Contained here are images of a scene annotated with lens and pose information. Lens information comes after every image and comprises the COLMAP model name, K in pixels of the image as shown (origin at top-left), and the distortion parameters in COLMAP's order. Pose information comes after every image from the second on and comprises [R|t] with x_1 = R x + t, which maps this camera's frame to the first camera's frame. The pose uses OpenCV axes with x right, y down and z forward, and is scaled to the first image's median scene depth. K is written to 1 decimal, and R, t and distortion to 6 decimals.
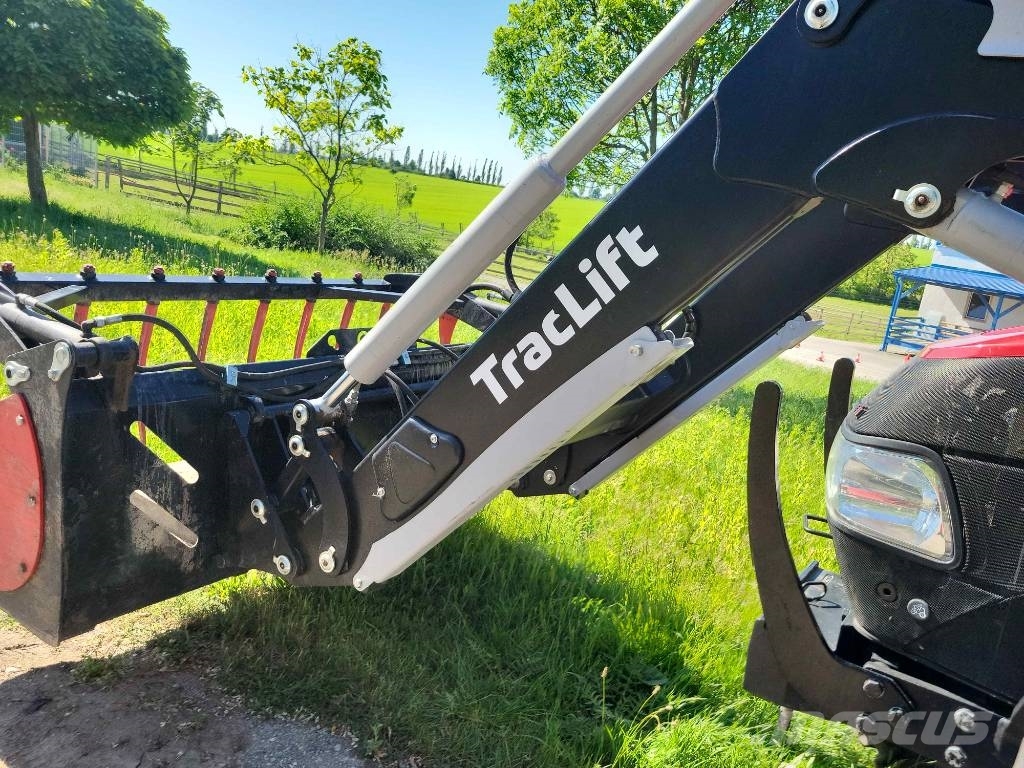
lens RADIAL K [[807.4, 0, 546.3], [0, 807.4, 392.8], [0, 0, 1]] dist [0.049026, 0.008155]
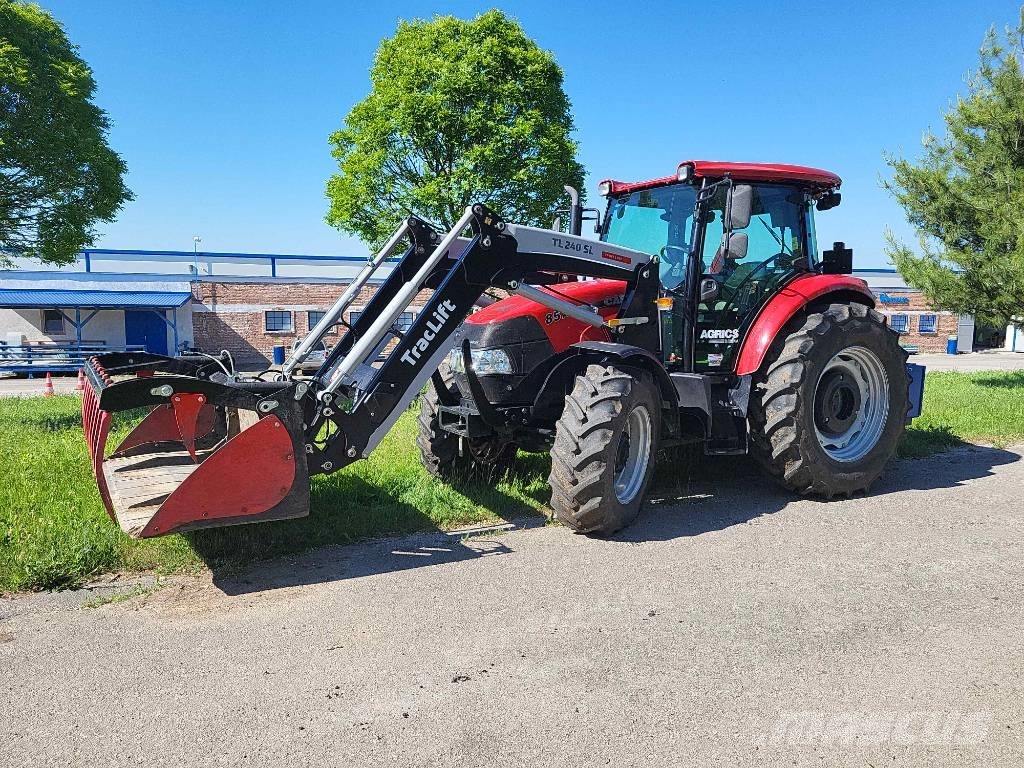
lens RADIAL K [[769.7, 0, 512.0], [0, 769.7, 384.0], [0, 0, 1]] dist [0.039408, -0.000732]
pose [[0.460327, -0.249671, 0.851917, -0.339657], [0.261448, 0.955204, 0.138670, -0.031973], [-0.848377, 0.158898, 0.504983, -0.105132]]
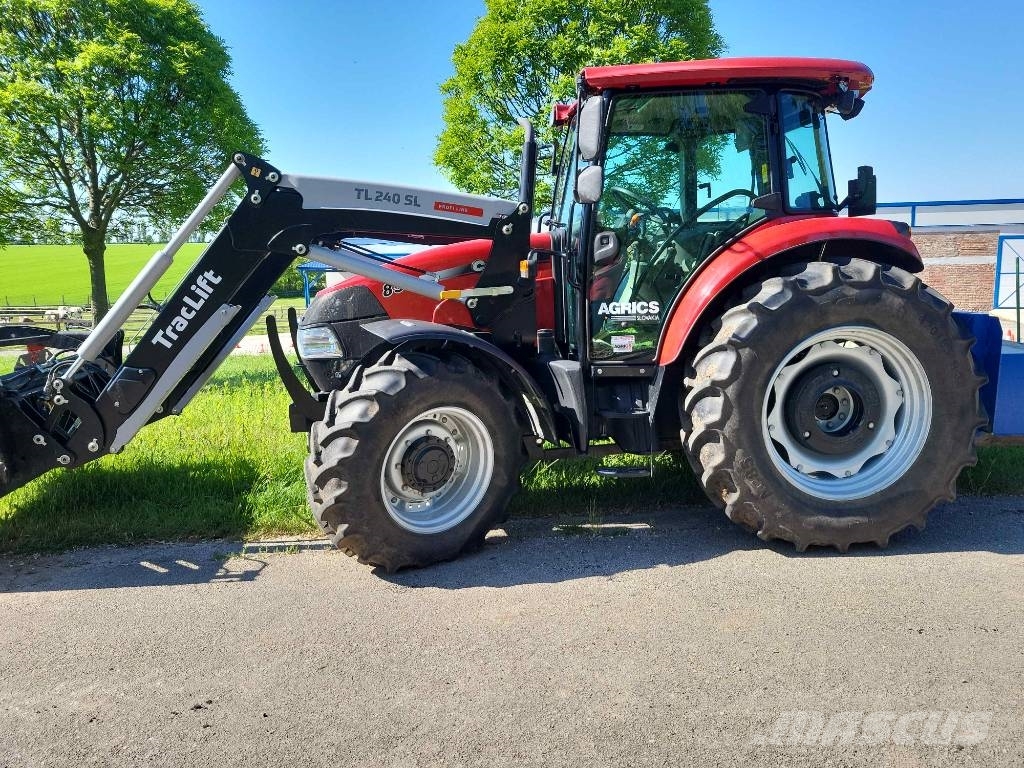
lens RADIAL K [[804.1, 0, 524.5], [0, 804.1, 372.3], [0, 0, 1]] dist [0.039124, -0.001574]
pose [[0.767603, -0.260167, 0.585747, -0.104139], [0.277467, 0.958719, 0.062215, 0.034768], [-0.577753, 0.114769, 0.808103, -0.246560]]
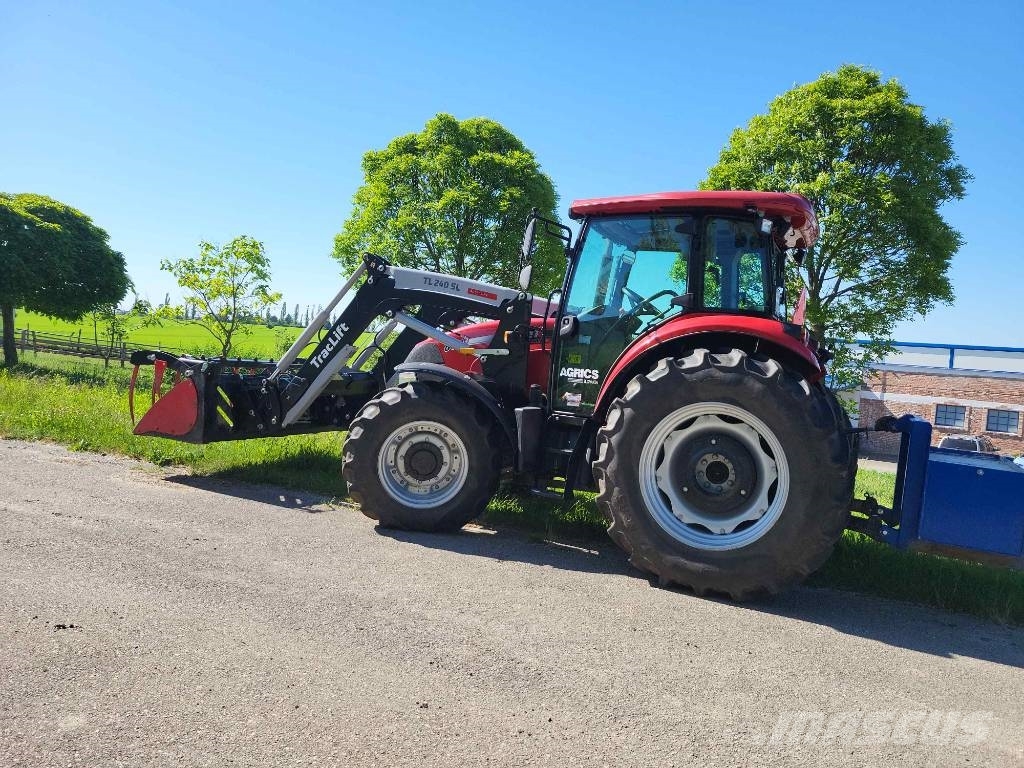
lens RADIAL K [[761.3, 0, 535.9], [0, 761.3, 380.9], [0, 0, 1]] dist [0.035548, -0.003854]
pose [[0.985838, -0.080616, 0.147053, 0.068142], [0.105238, 0.980119, -0.168200, 0.125701], [-0.130570, 0.181293, 0.974723, -0.432822]]
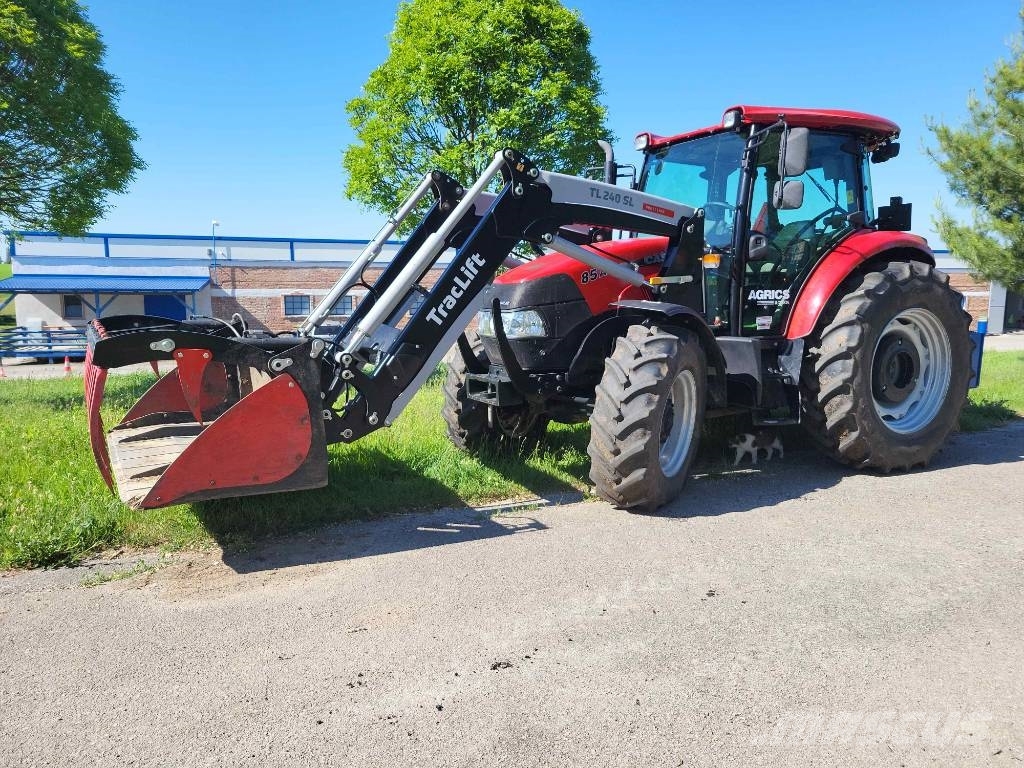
lens RADIAL K [[771.2, 0, 519.9], [0, 771.2, 382.3], [0, 0, 1]] dist [0.037343, -0.000042]
pose [[0.472123, -0.264178, 0.841017, -0.317190], [0.267381, 0.952010, 0.148942, -0.017155], [-0.840004, 0.154553, 0.520102, -0.079019]]
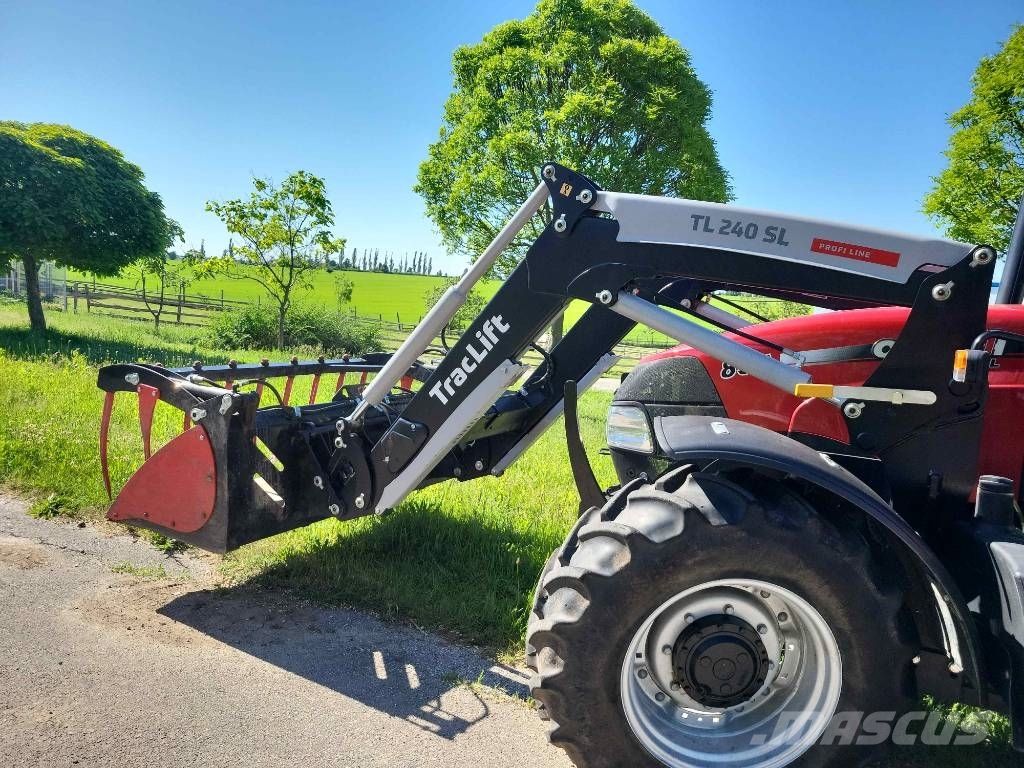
lens RADIAL K [[771.2, 0, 519.9], [0, 771.2, 382.3], [0, 0, 1]] dist [0.037343, -0.000042]
pose [[0.994966, -0.088960, 0.046133, 0.006968], [0.093328, 0.990264, -0.103280, 0.026220], [-0.036496, 0.107065, 0.993582, -0.141249]]
